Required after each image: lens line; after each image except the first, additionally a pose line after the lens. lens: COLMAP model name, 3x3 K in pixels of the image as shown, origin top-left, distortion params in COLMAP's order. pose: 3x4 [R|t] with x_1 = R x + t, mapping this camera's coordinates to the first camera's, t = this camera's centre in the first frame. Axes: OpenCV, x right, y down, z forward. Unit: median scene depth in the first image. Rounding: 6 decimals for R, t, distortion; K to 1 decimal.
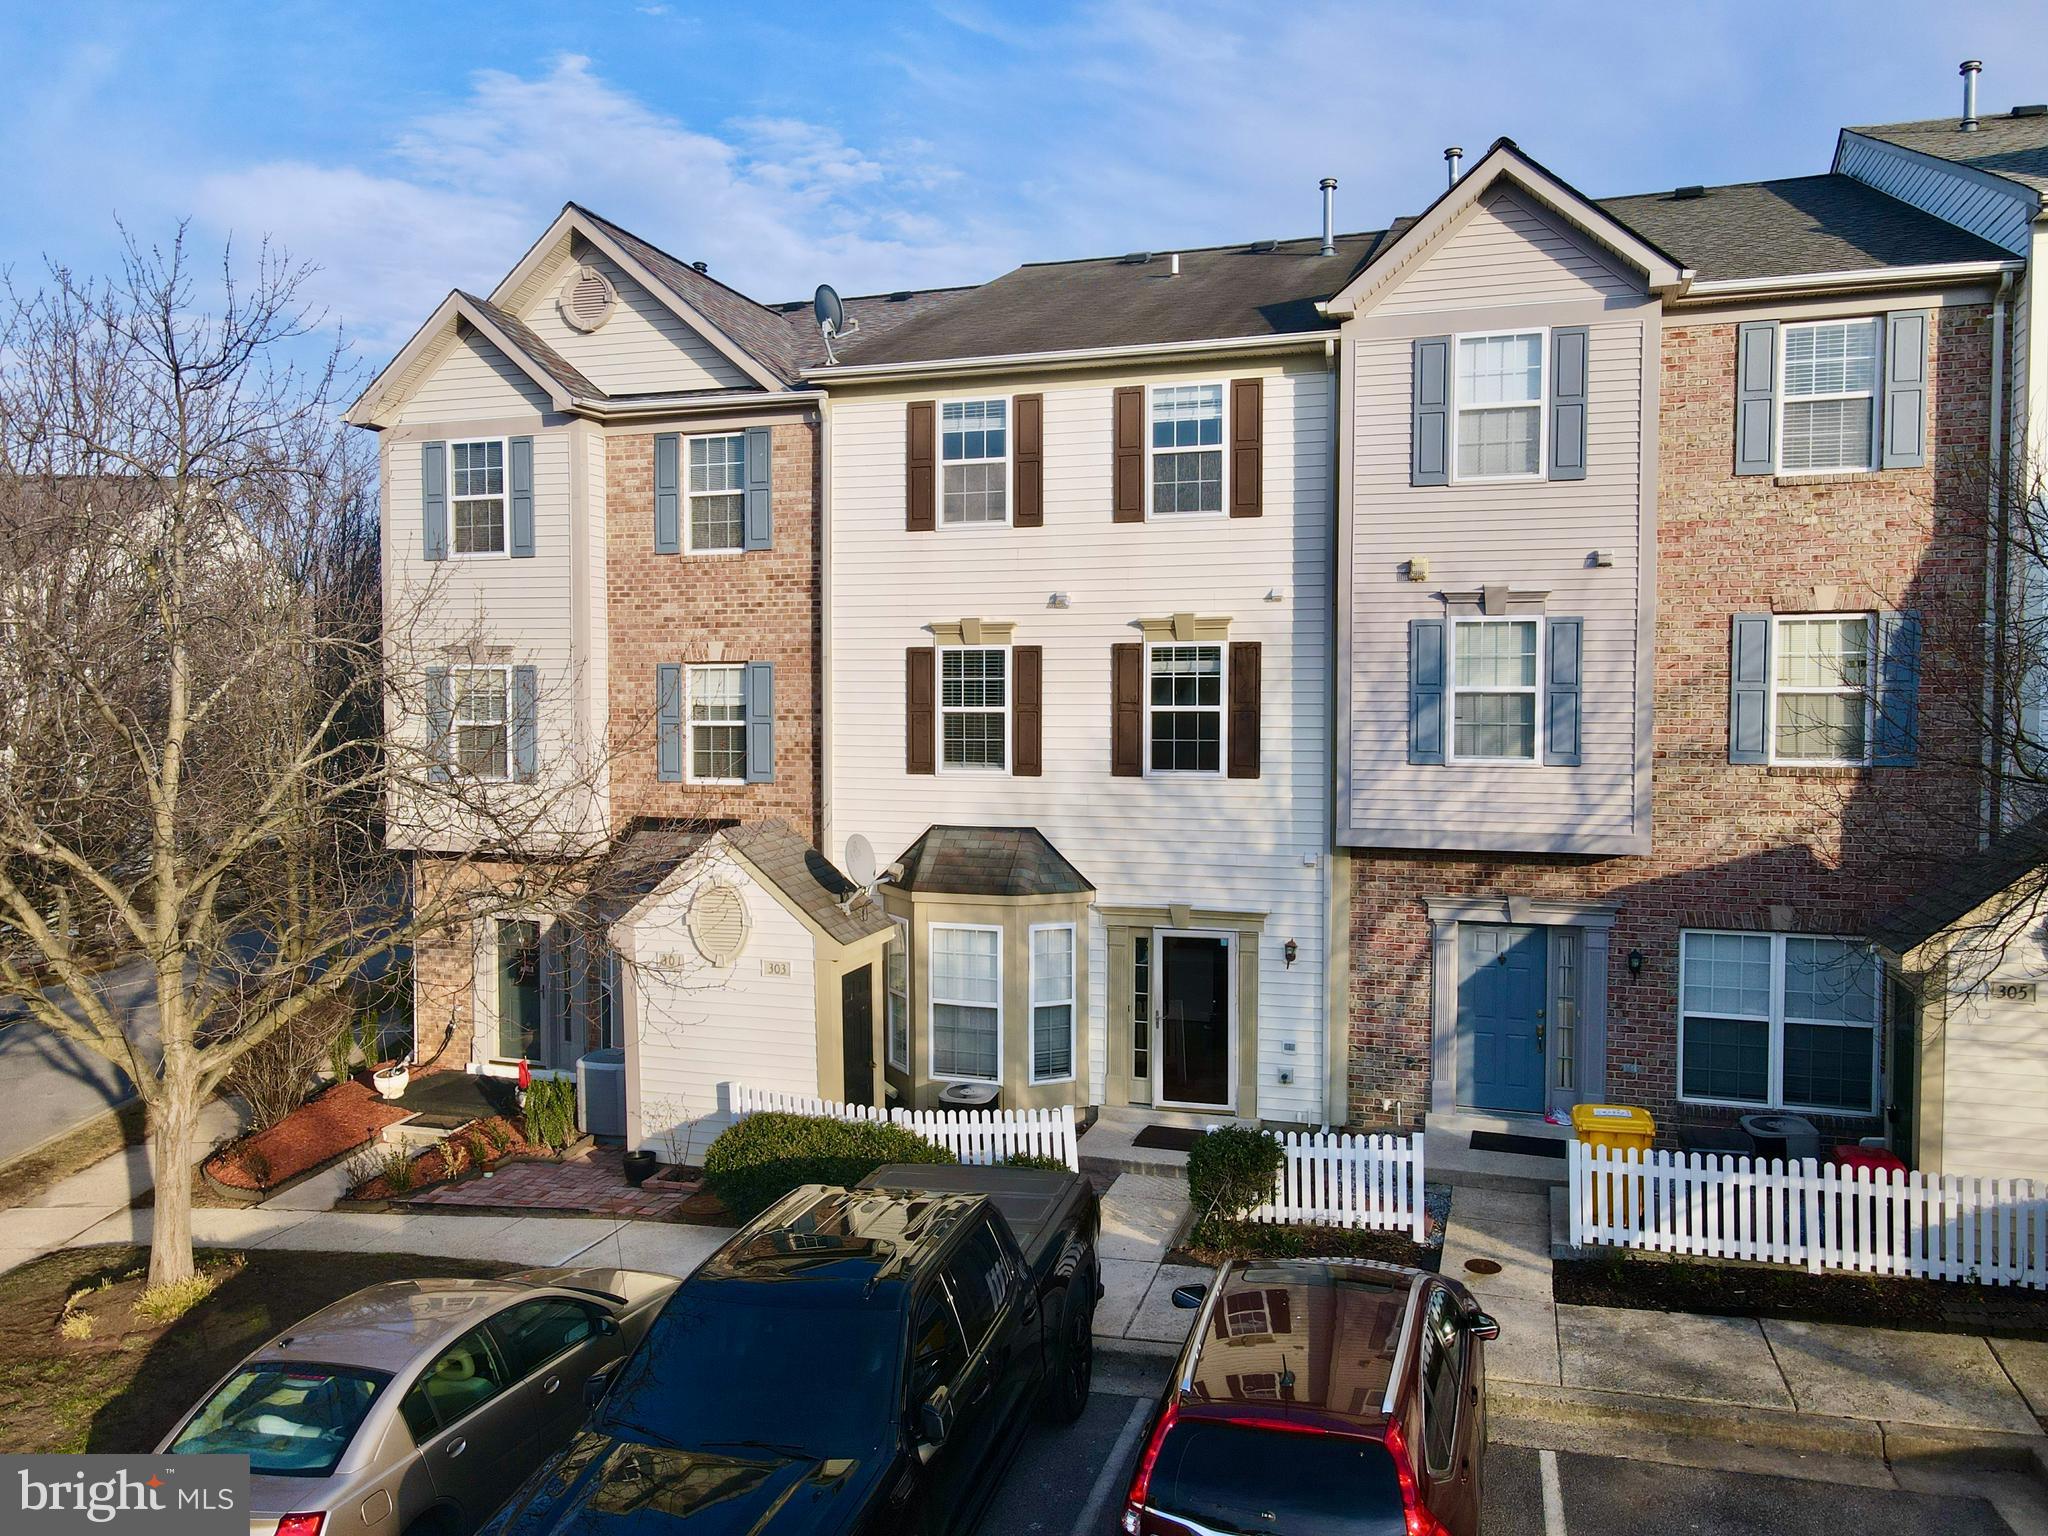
lens RADIAL K [[1491.7, 0, 1024.0], [0, 1491.7, 768.0], [0, 0, 1]] dist [0.031746, -0.042752]
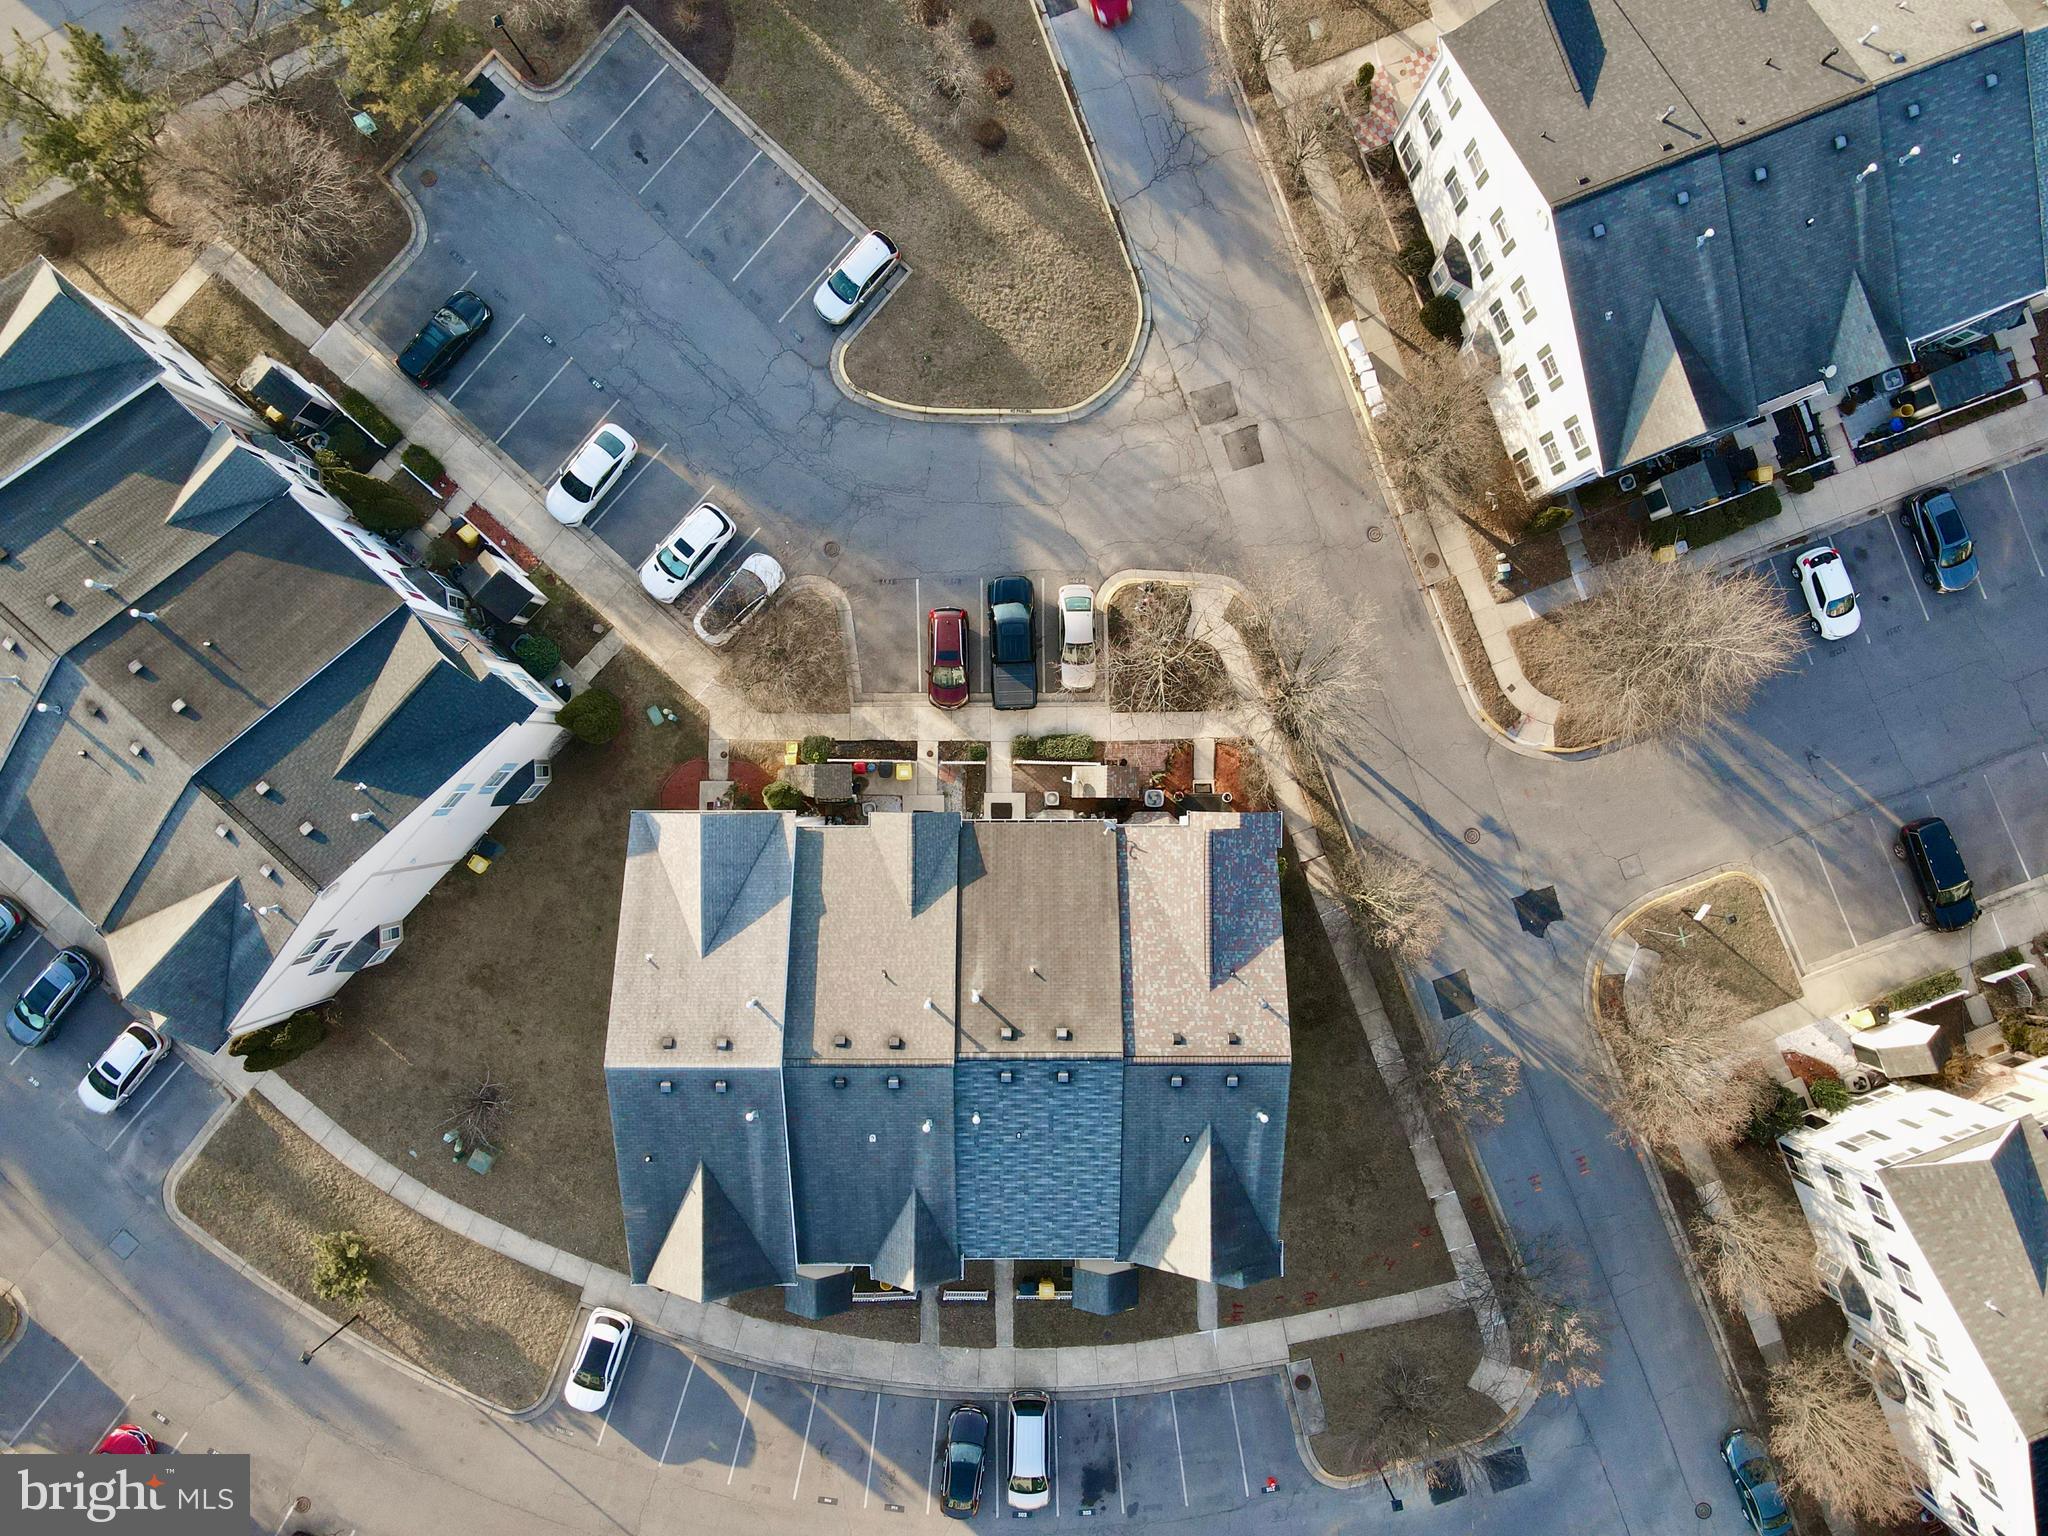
lens RADIAL K [[1491.7, 0, 1024.0], [0, 1491.7, 768.0], [0, 0, 1]] dist [0.031746, -0.042752]
pose [[-0.950458, 0.310851, -0.000862, 0.013358], [-0.011584, -0.032646, 0.999400, -3.831376], [0.310636, 0.949898, 0.034630, 0.767908]]
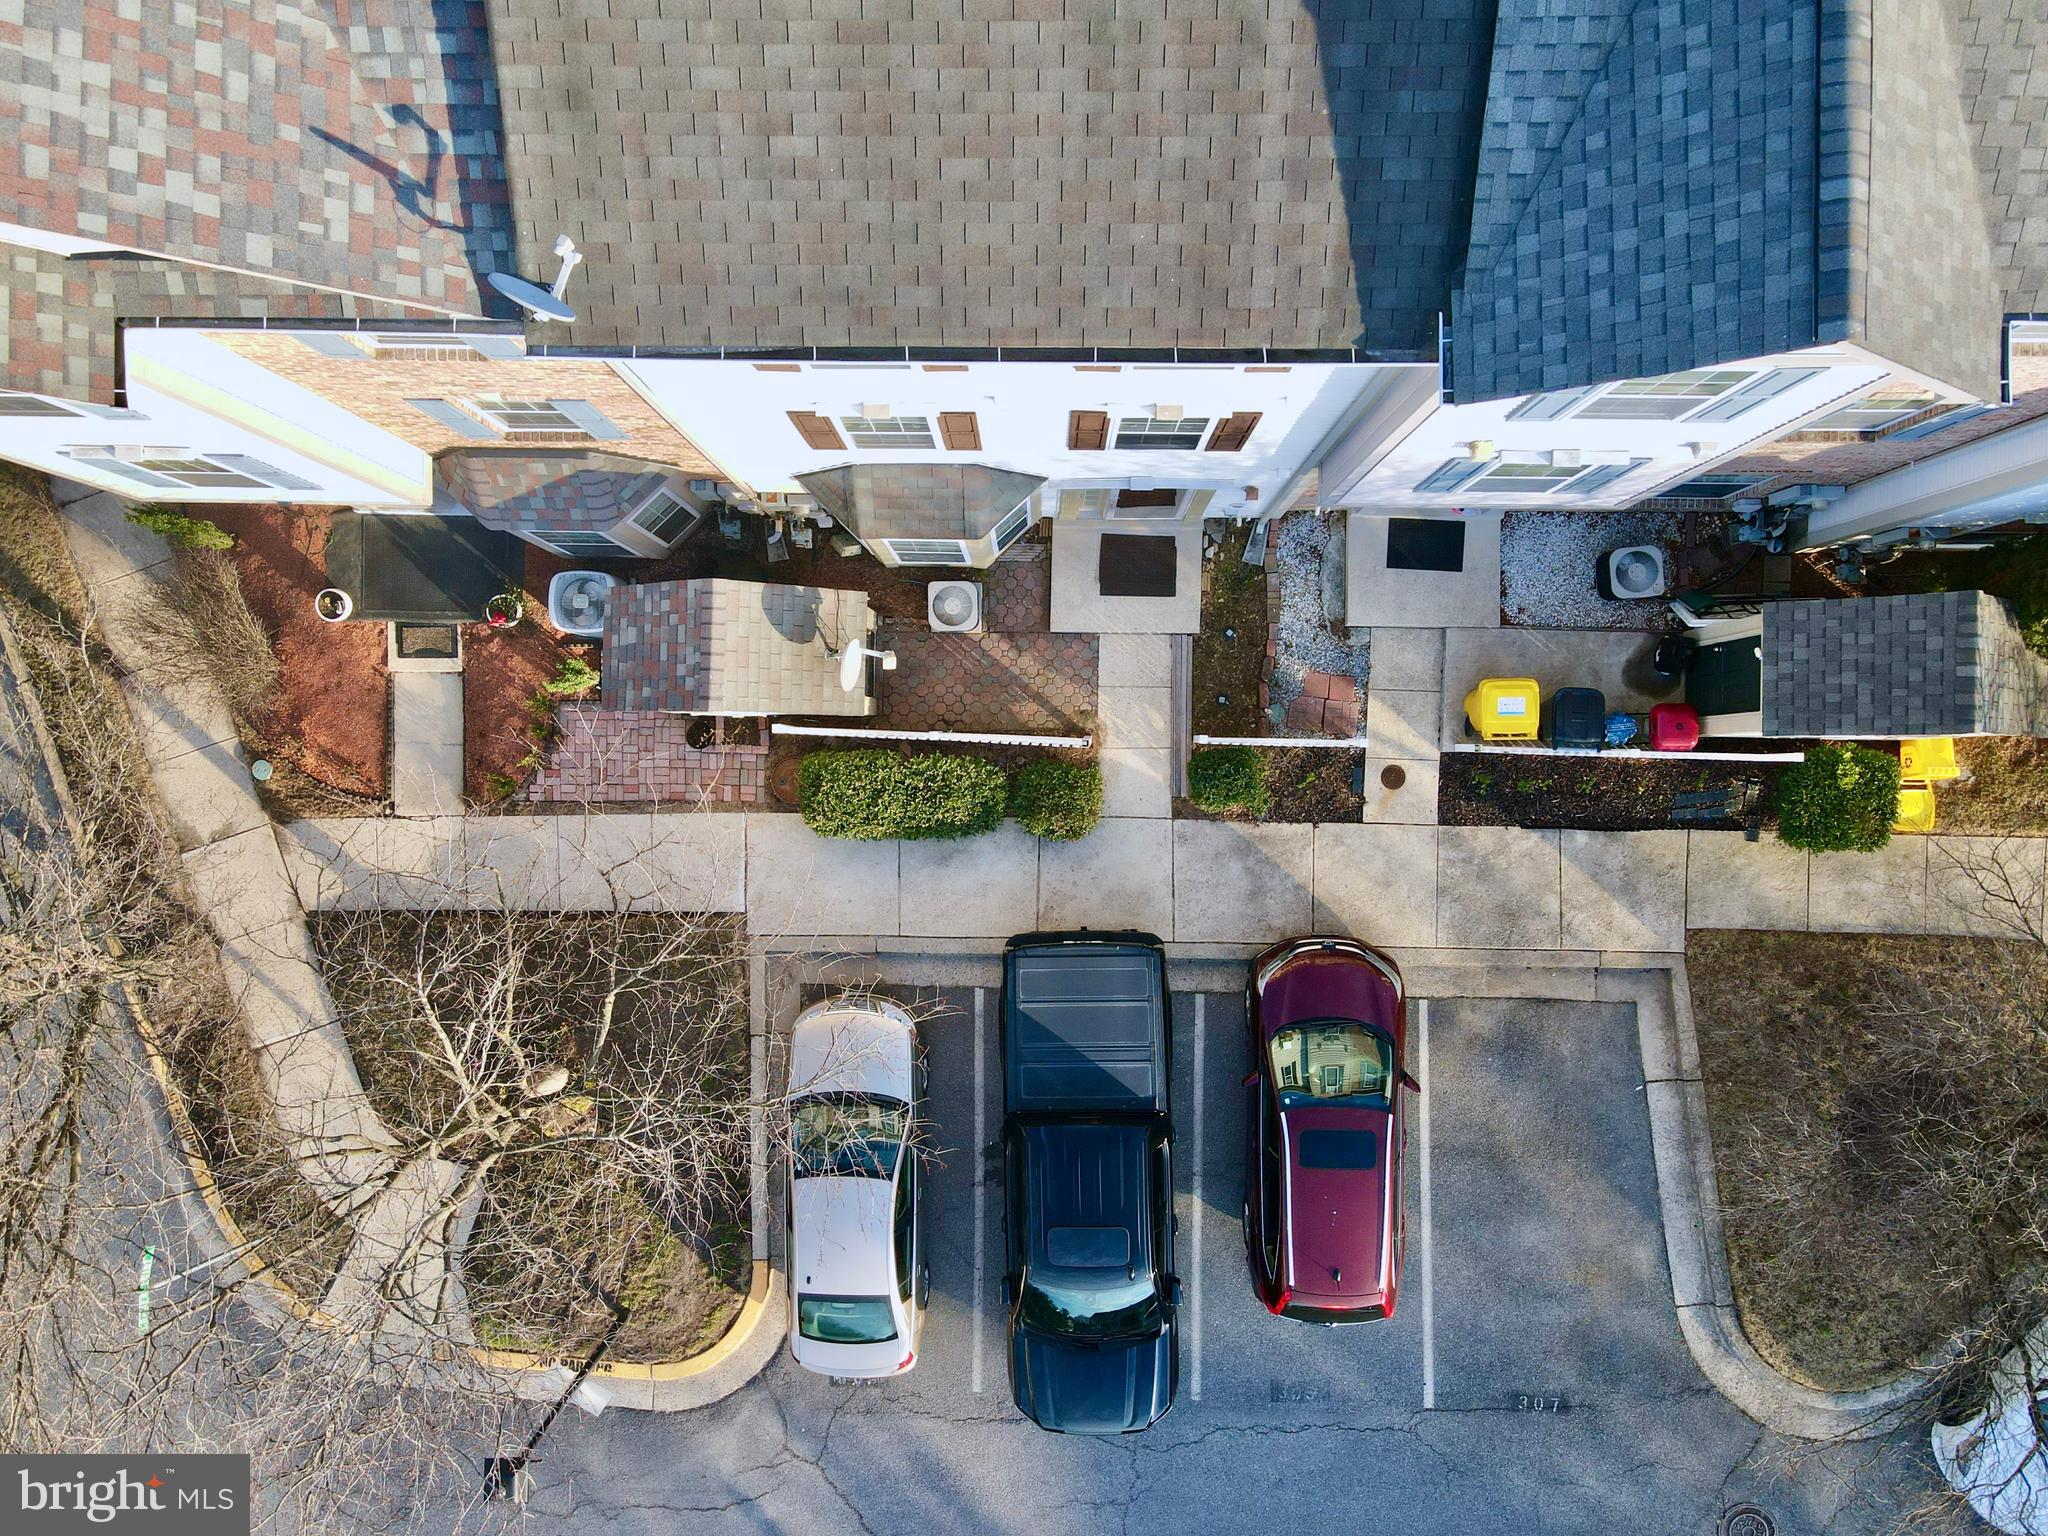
lens RADIAL K [[1480.7, 0, 1024.0], [0, 1480.7, 768.0], [0, 0, 1]] dist [0.000013, -0.033782]
pose [[0.955200, -0.295631, -0.013973, -0.007197], [0.028419, 0.044622, 0.998600, -0.866603], [-0.294594, -0.954259, 0.051024, 0.824481]]
